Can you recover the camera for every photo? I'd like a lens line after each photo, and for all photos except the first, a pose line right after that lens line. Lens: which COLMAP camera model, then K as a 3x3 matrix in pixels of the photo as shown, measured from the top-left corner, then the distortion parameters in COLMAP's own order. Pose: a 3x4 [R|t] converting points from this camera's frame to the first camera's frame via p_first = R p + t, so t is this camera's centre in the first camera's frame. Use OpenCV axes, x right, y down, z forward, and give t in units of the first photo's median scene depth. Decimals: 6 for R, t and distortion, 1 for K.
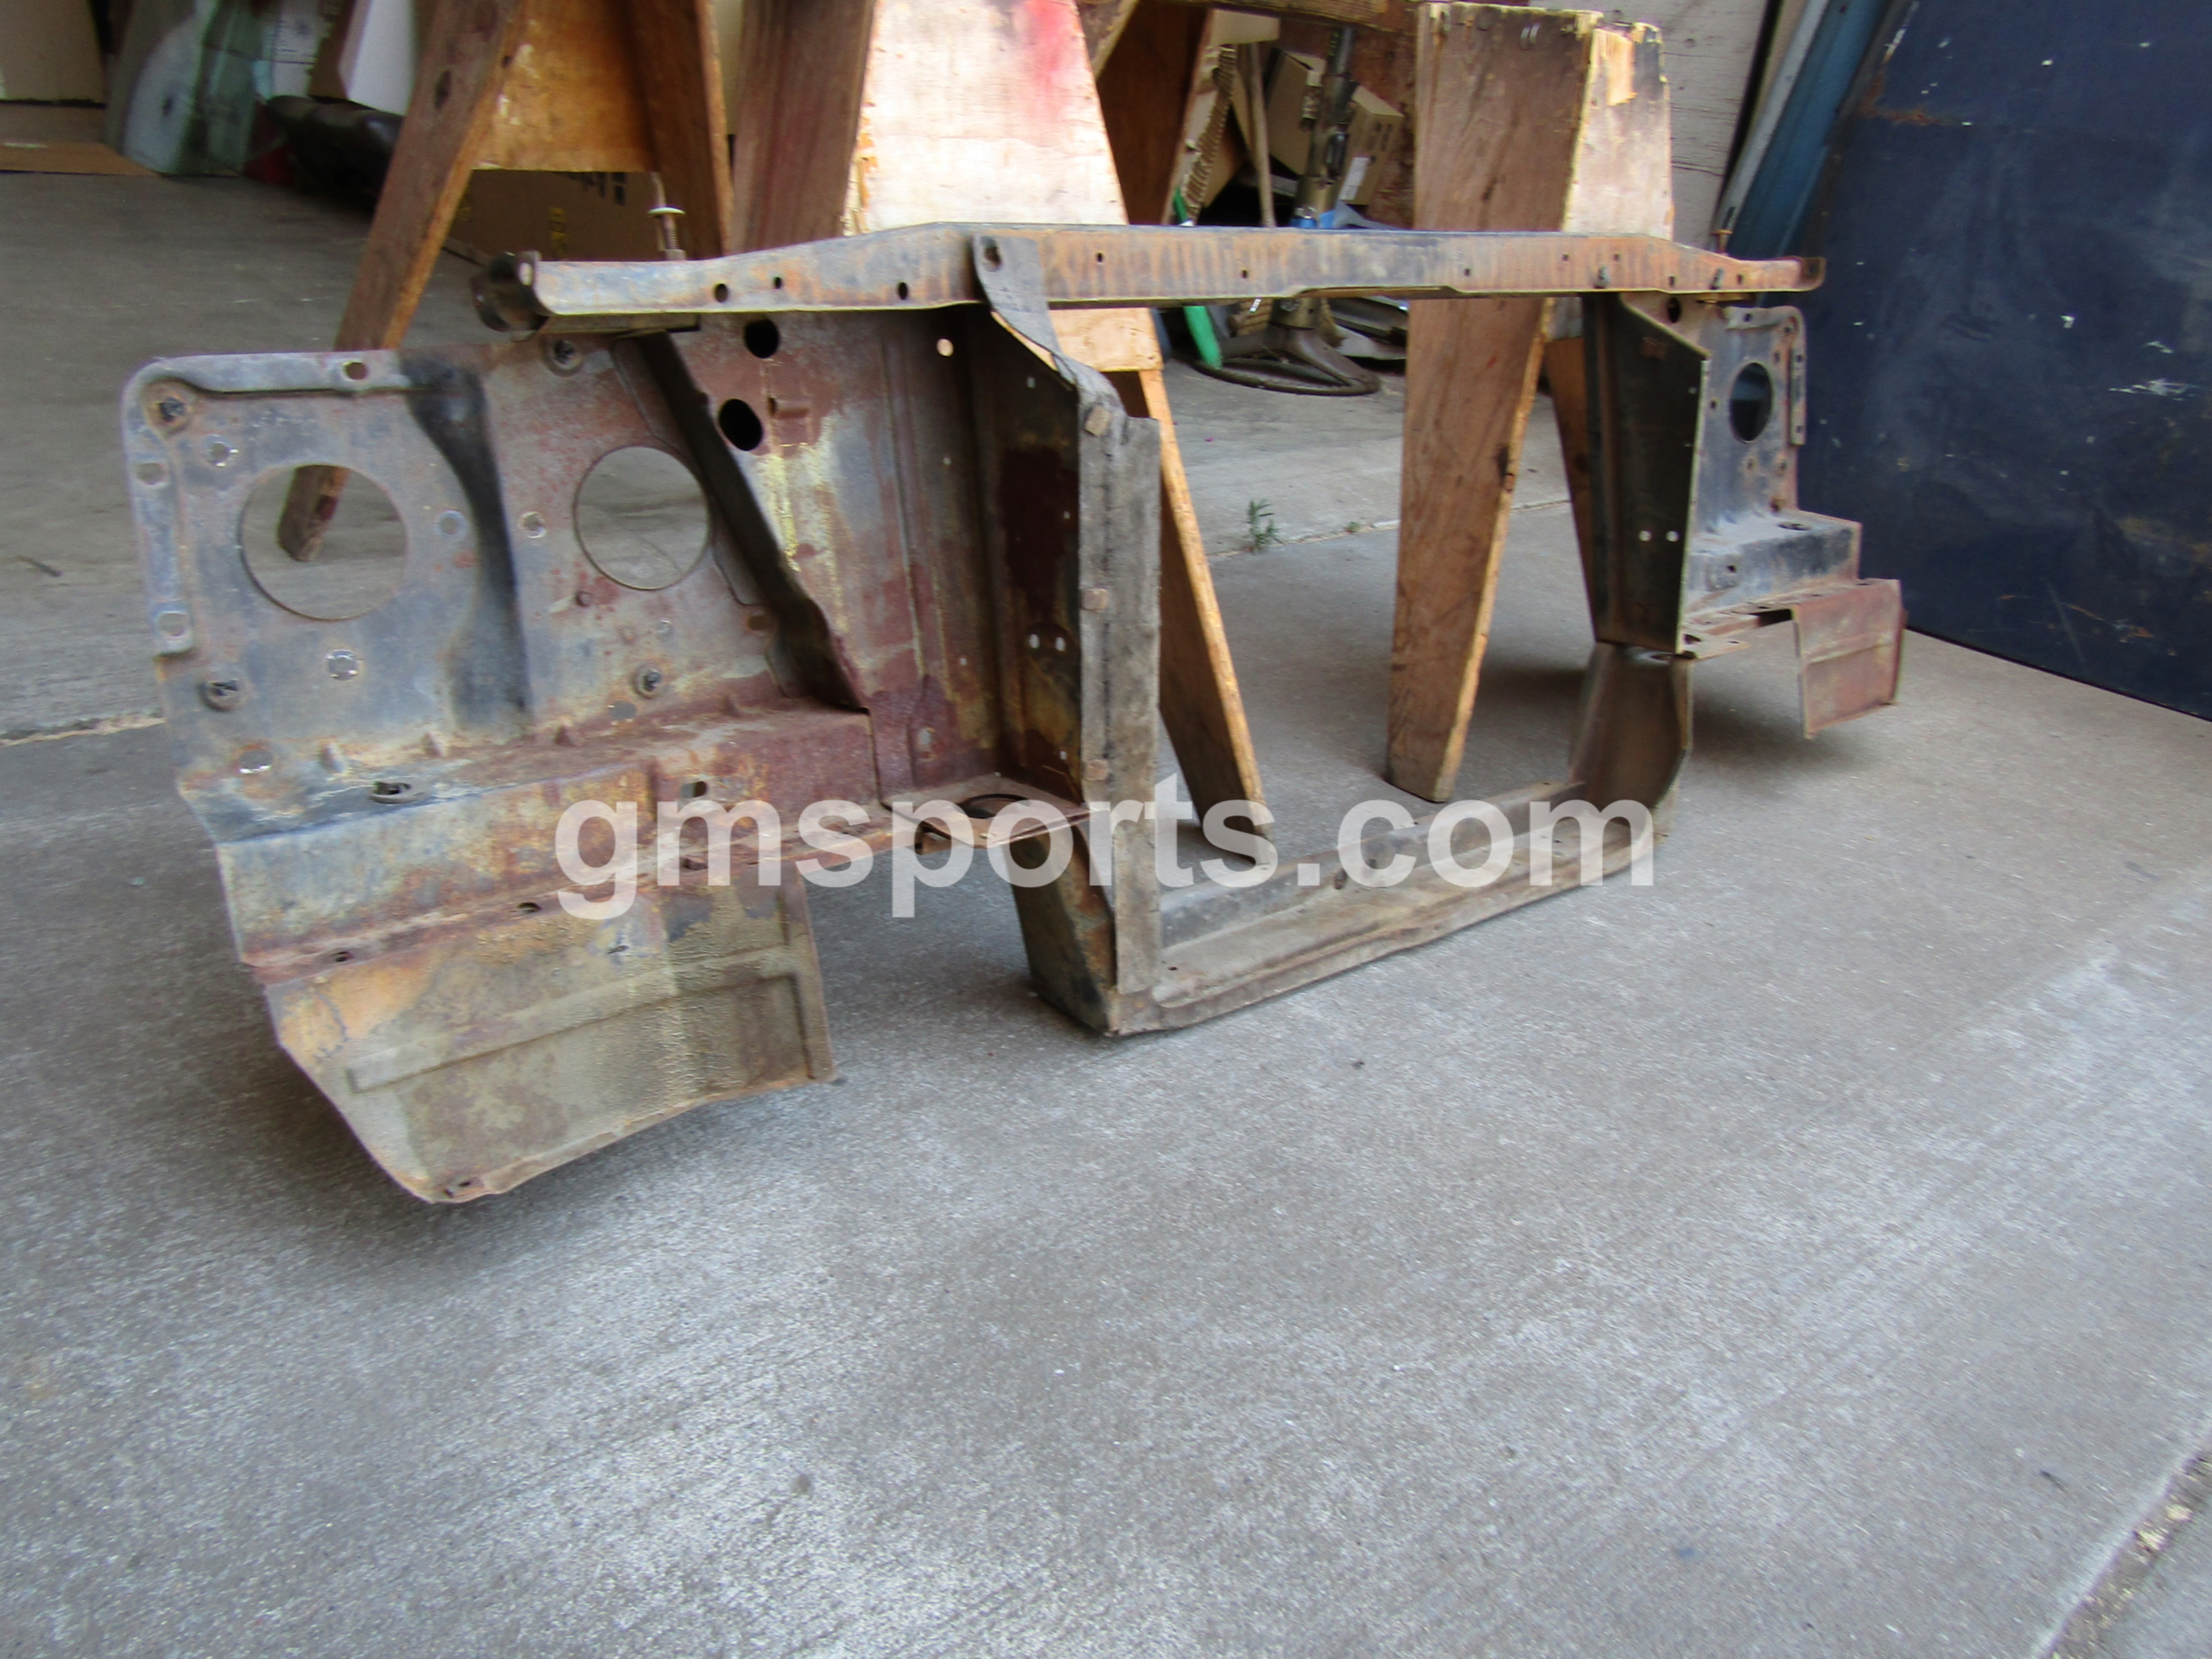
lens RADIAL K [[1576.3, 0, 1111.2], [0, 1576.3, 827.9], [0, 0, 1]] dist [-0.003480, -0.001648]
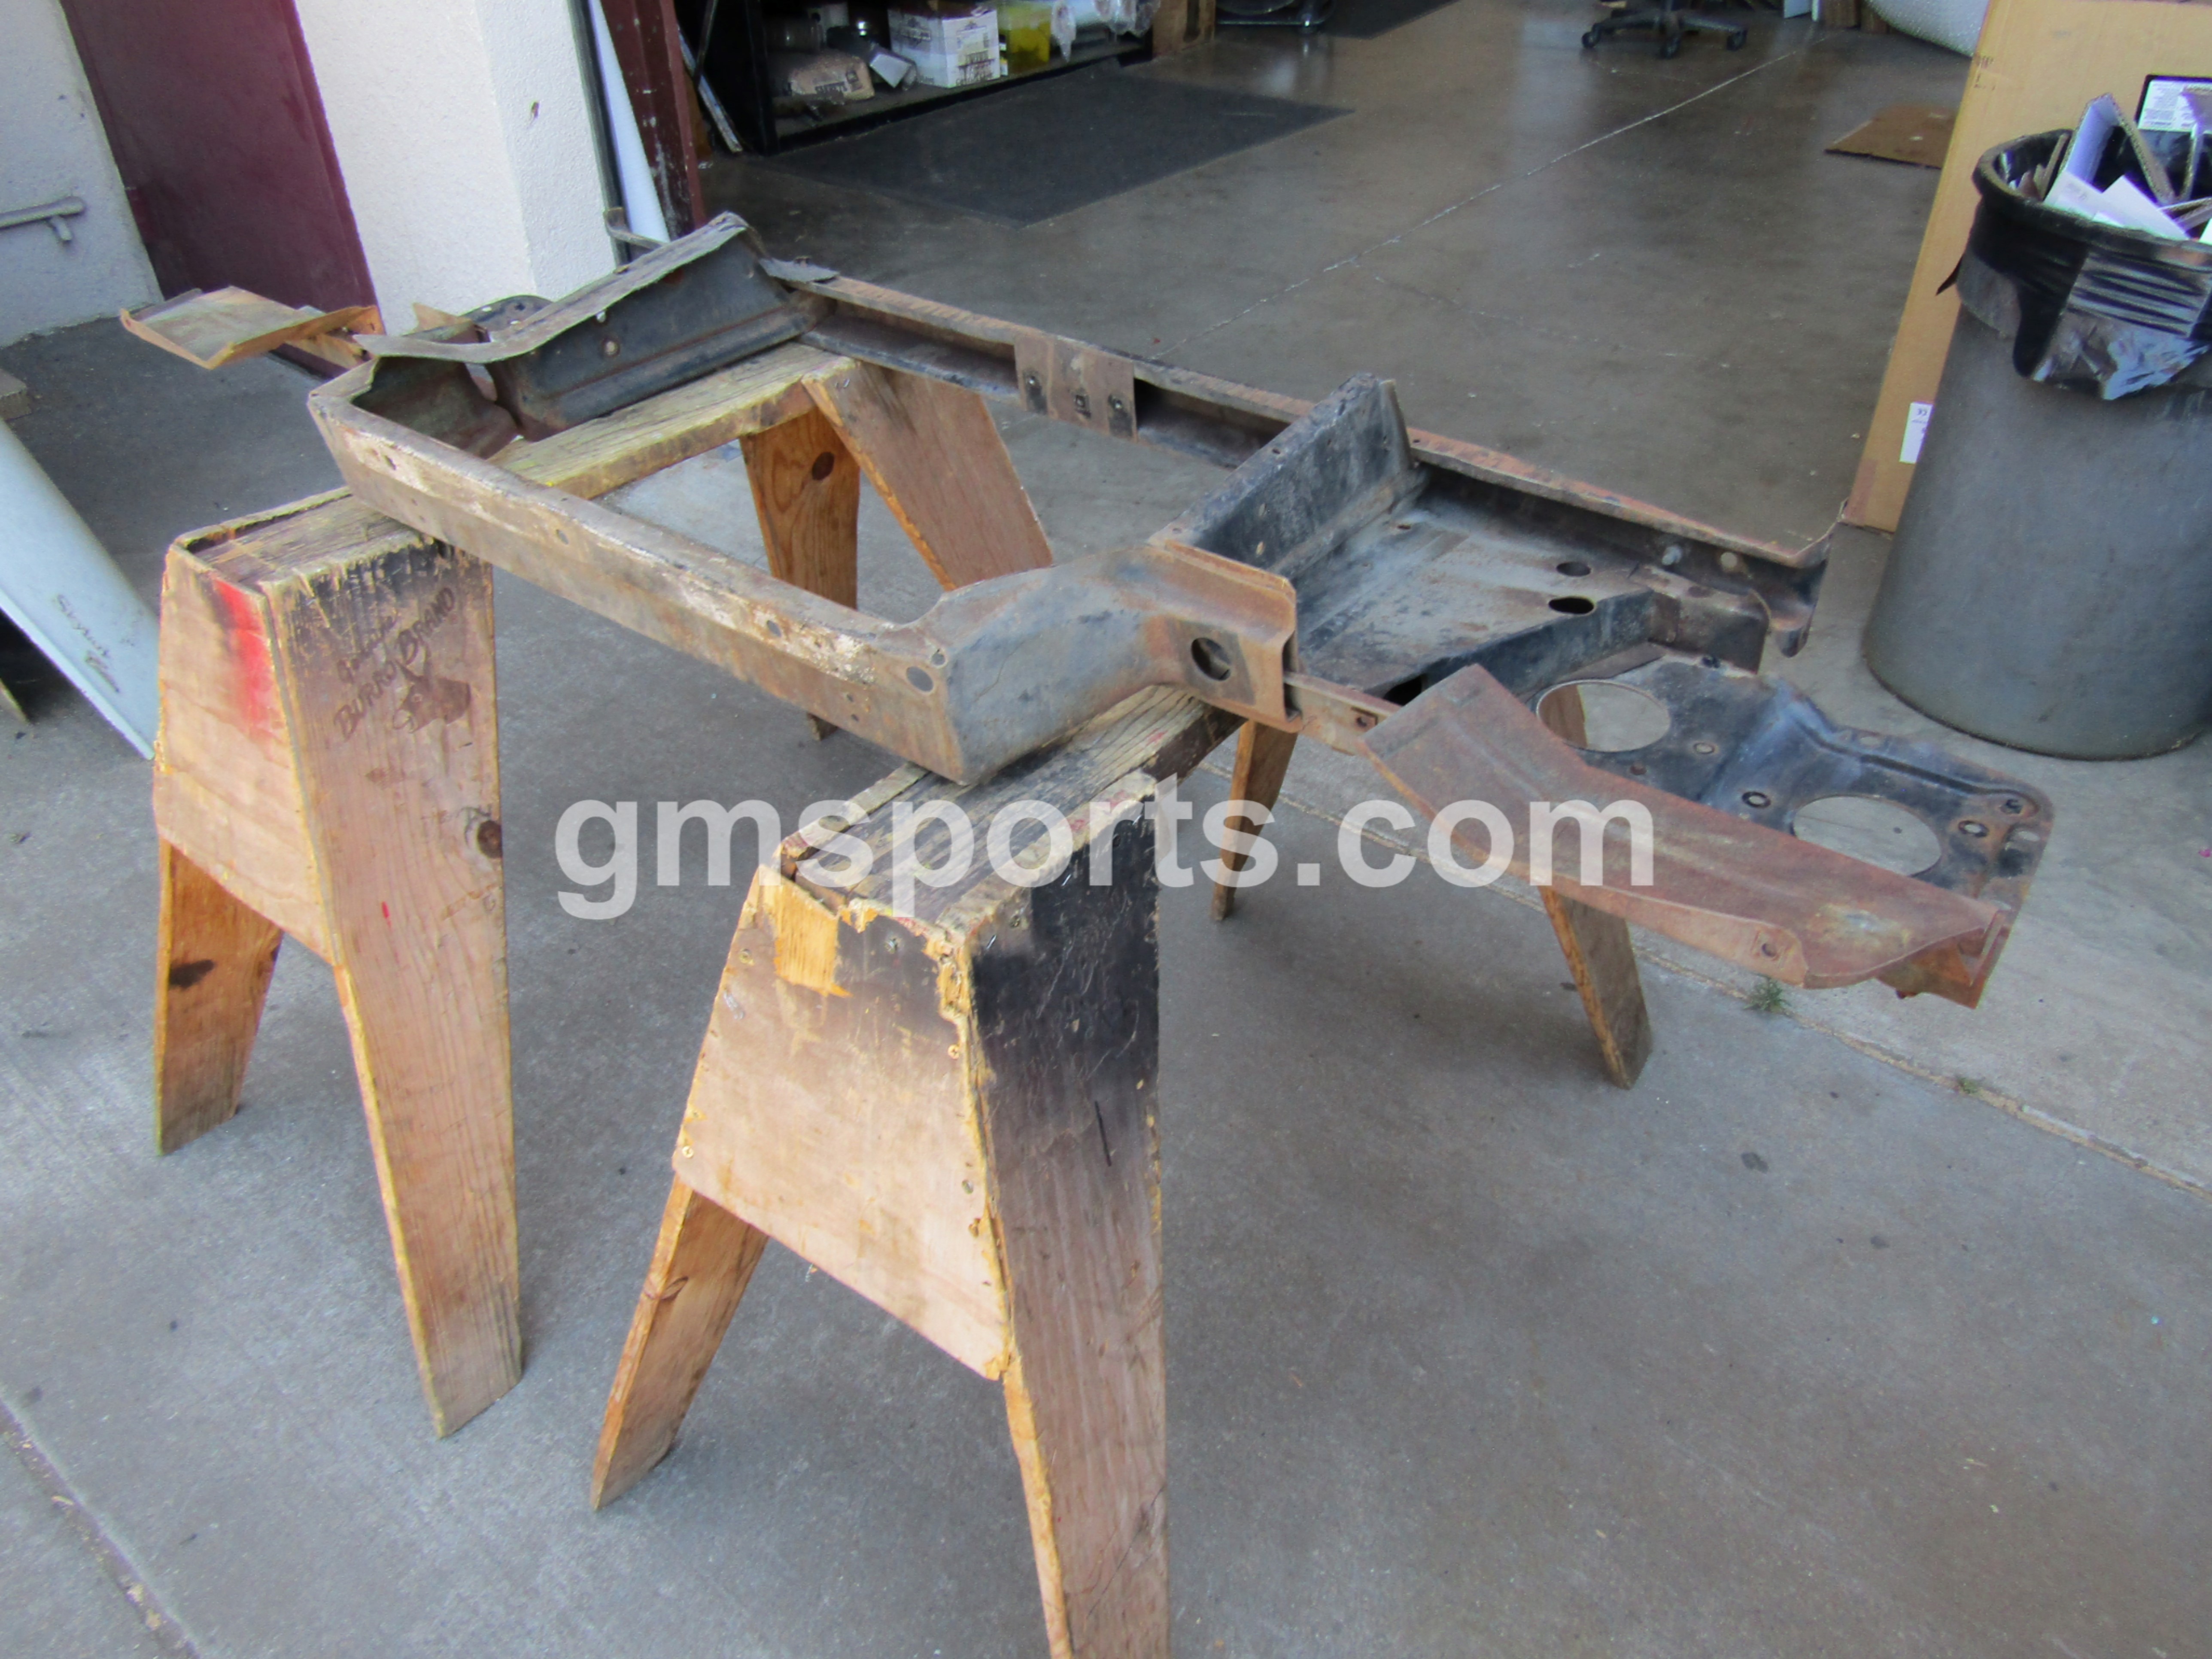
lens RADIAL K [[1576.3, 0, 1099.2], [0, 1576.3, 829.0], [0, 0, 1]] dist [-0.003480, -0.001648]
pose [[0.198410, 0.503051, -0.841173, 1.371736], [-0.415956, 0.820332, 0.392474, -0.897155], [0.887476, 0.272021, 0.372010, 0.823771]]
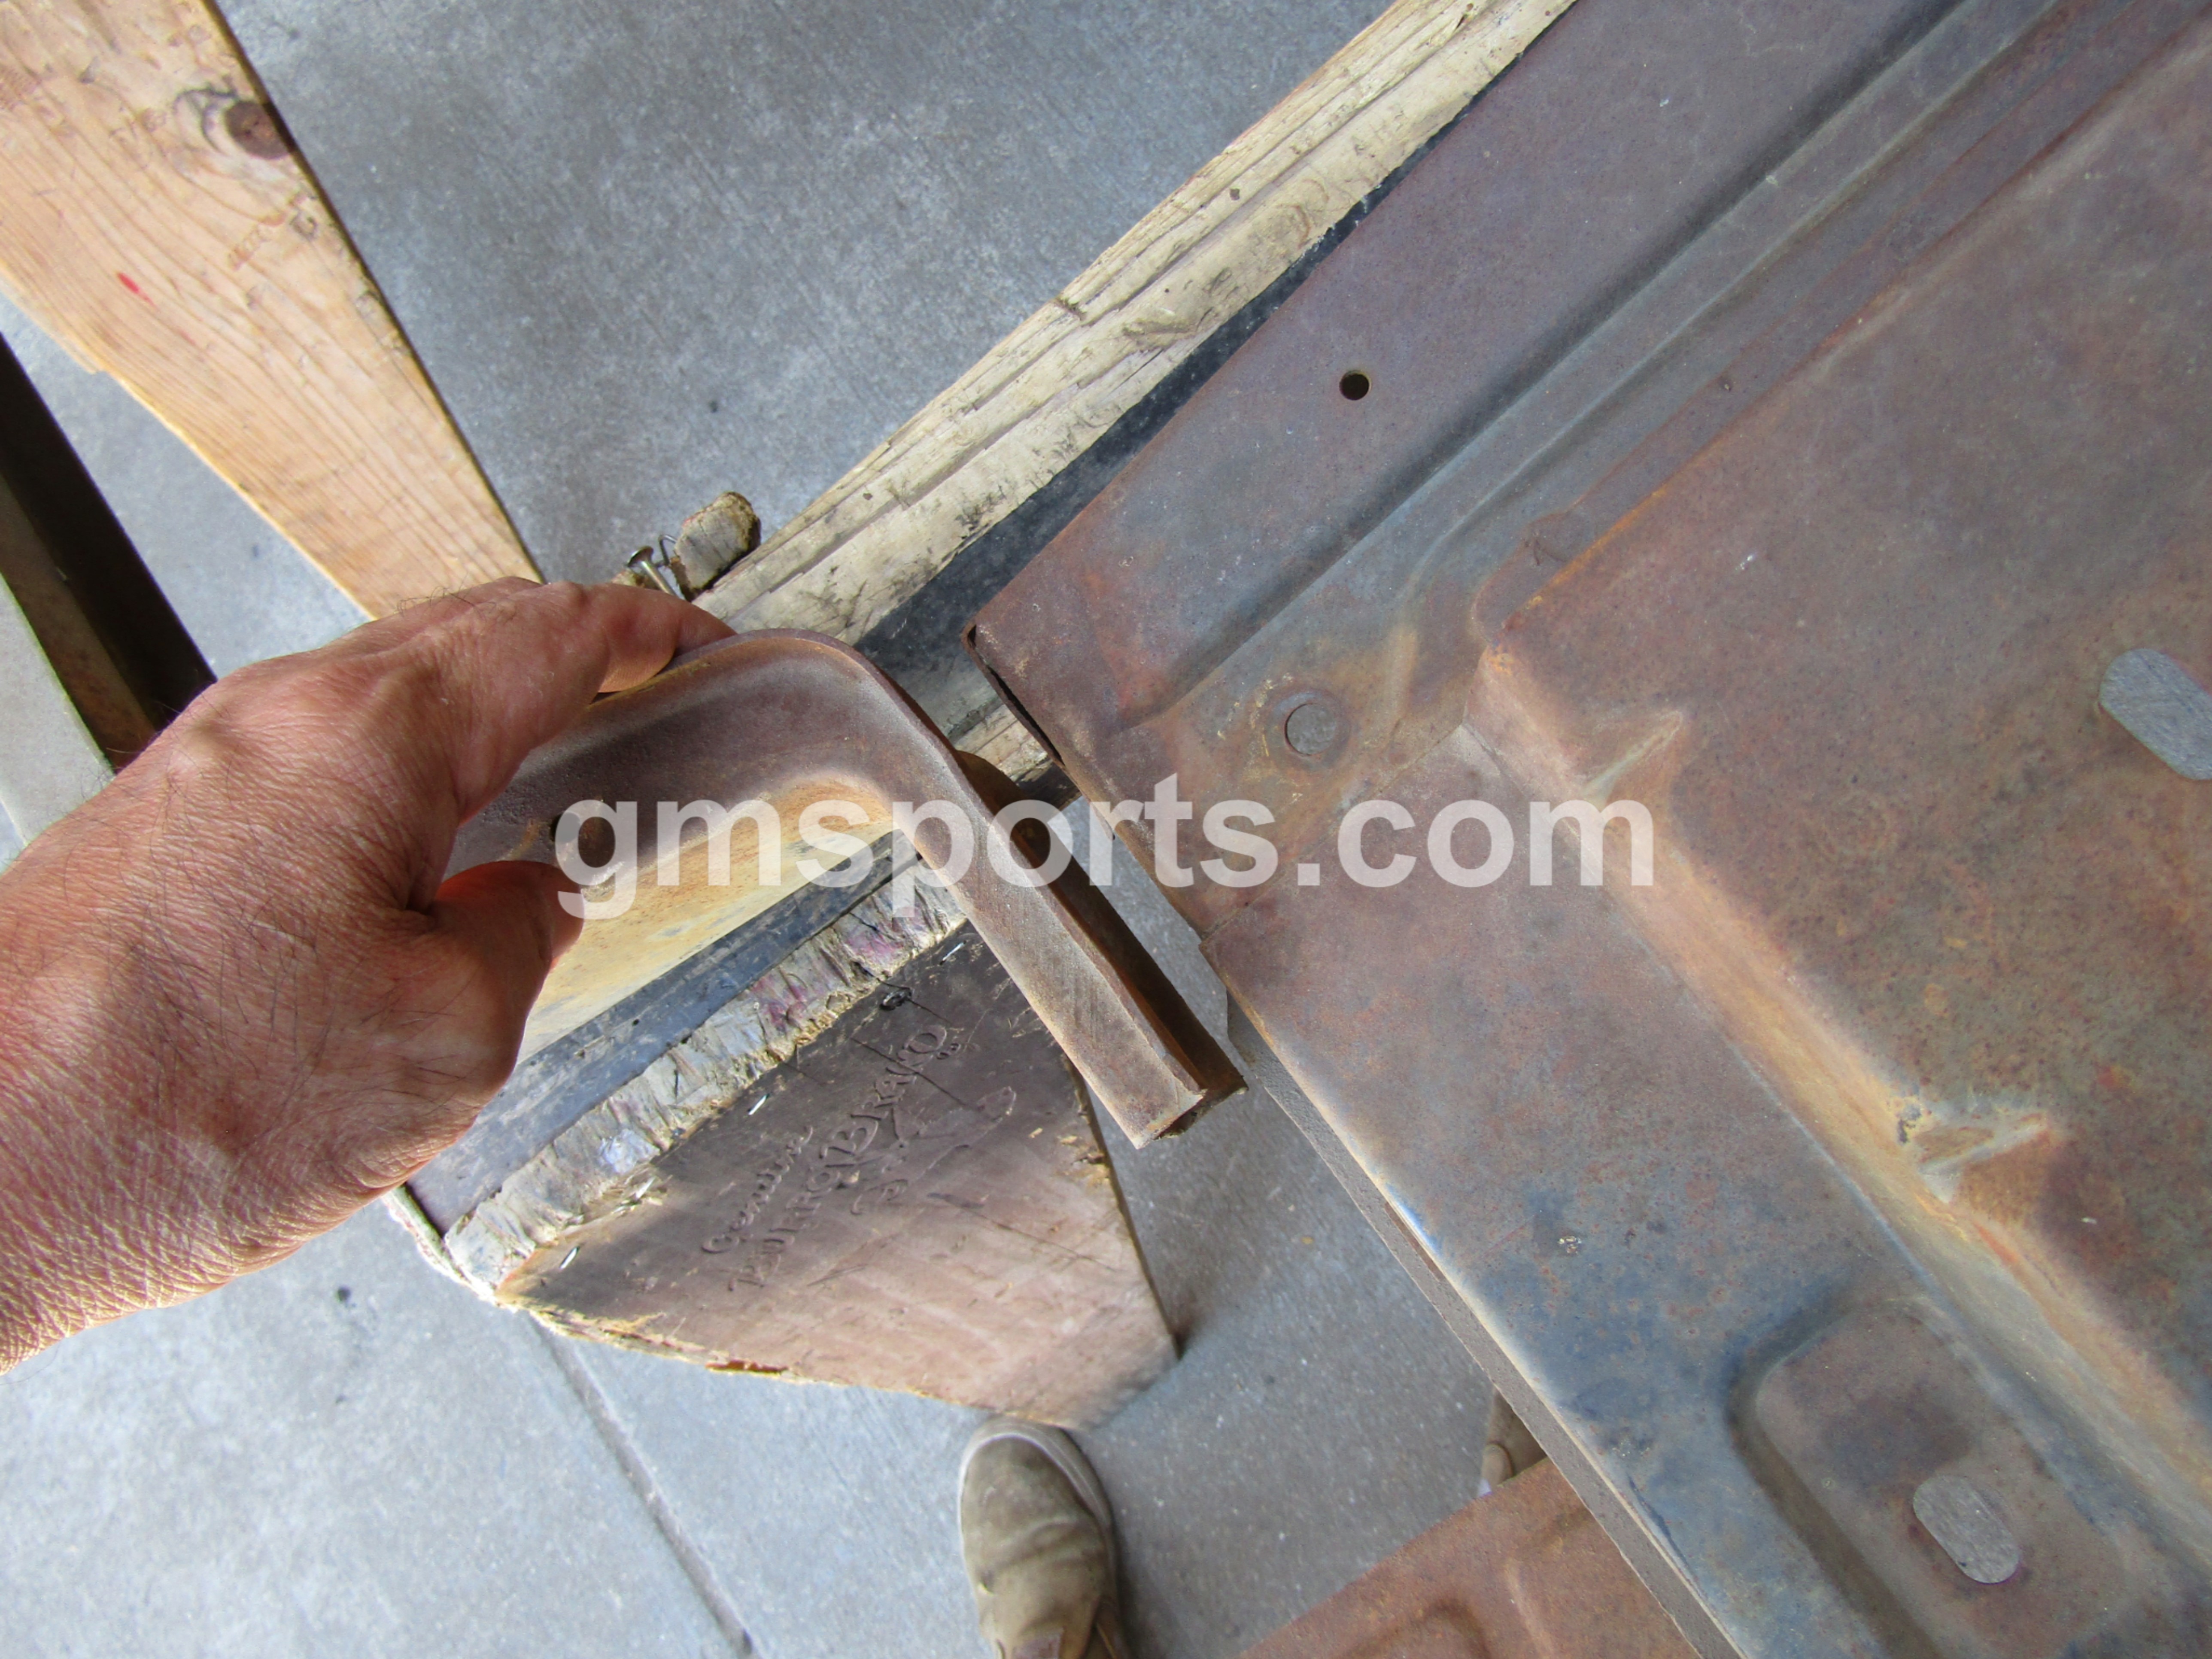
lens RADIAL K [[1576.3, 0, 1107.8], [0, 1576.3, 824.8], [0, 0, 1]] dist [-0.003480, -0.001648]
pose [[-0.065594, 0.985783, -0.154692, 0.621627], [-0.238641, 0.135030, 0.961674, -0.956623], [0.968890, 0.099996, 0.226391, 1.119005]]
